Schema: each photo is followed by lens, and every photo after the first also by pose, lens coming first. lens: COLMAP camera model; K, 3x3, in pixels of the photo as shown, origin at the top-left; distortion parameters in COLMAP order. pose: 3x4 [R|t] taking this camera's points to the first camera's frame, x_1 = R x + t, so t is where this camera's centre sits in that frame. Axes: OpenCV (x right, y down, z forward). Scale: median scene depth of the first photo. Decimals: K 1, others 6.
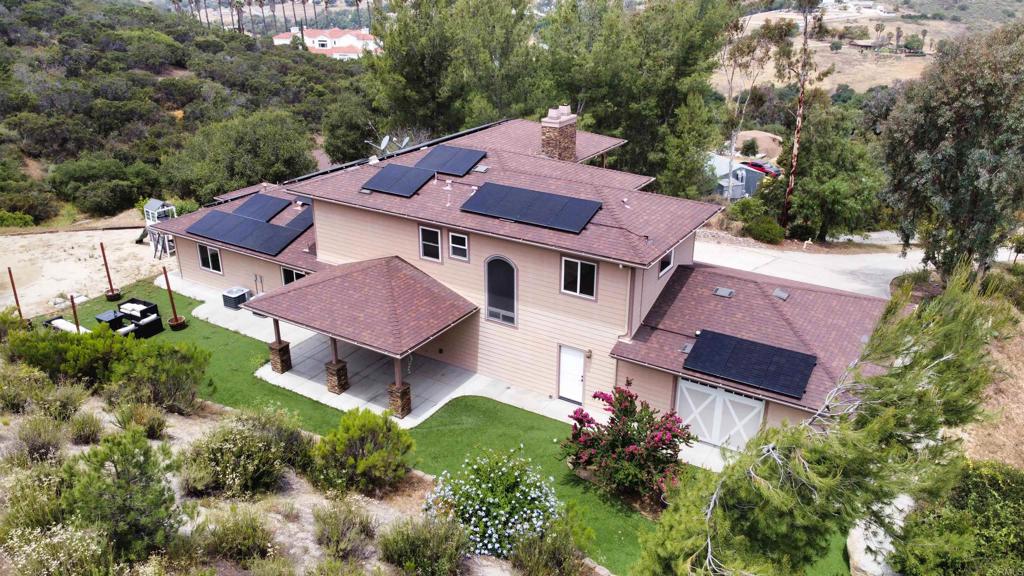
lens RADIAL K [[766.4, 0, 512.0], [0, 766.4, 288.0], [0, 0, 1]] dist [-0.004394, 0.000241]
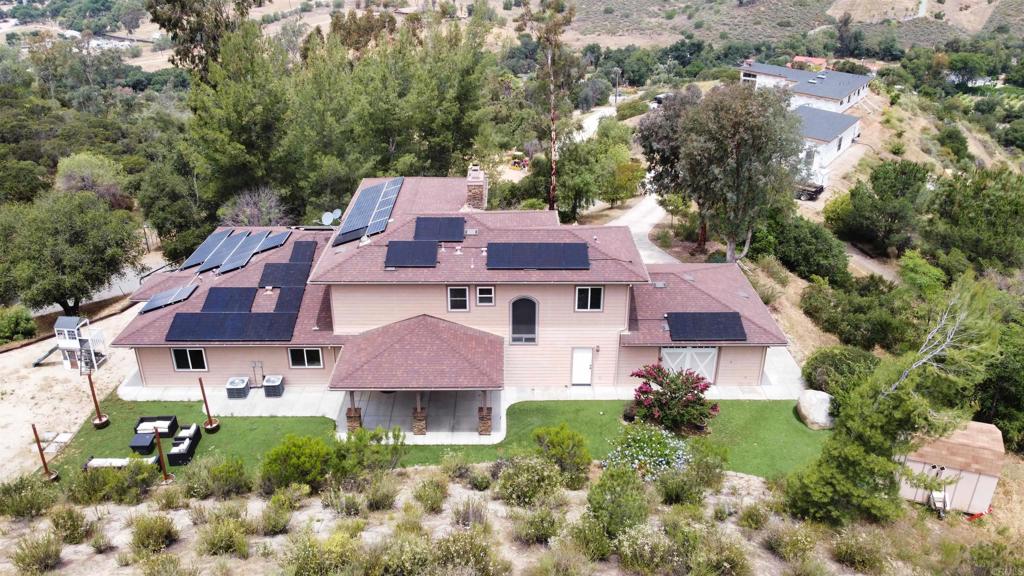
lens RADIAL K [[766.4, 0, 512.0], [0, 766.4, 288.0], [0, 0, 1]] dist [-0.004394, 0.000241]
pose [[0.842840, -0.228415, 0.487286, -0.635482], [0.209383, 0.973298, 0.094073, -0.172884], [-0.495762, 0.022741, 0.868160, -0.146102]]
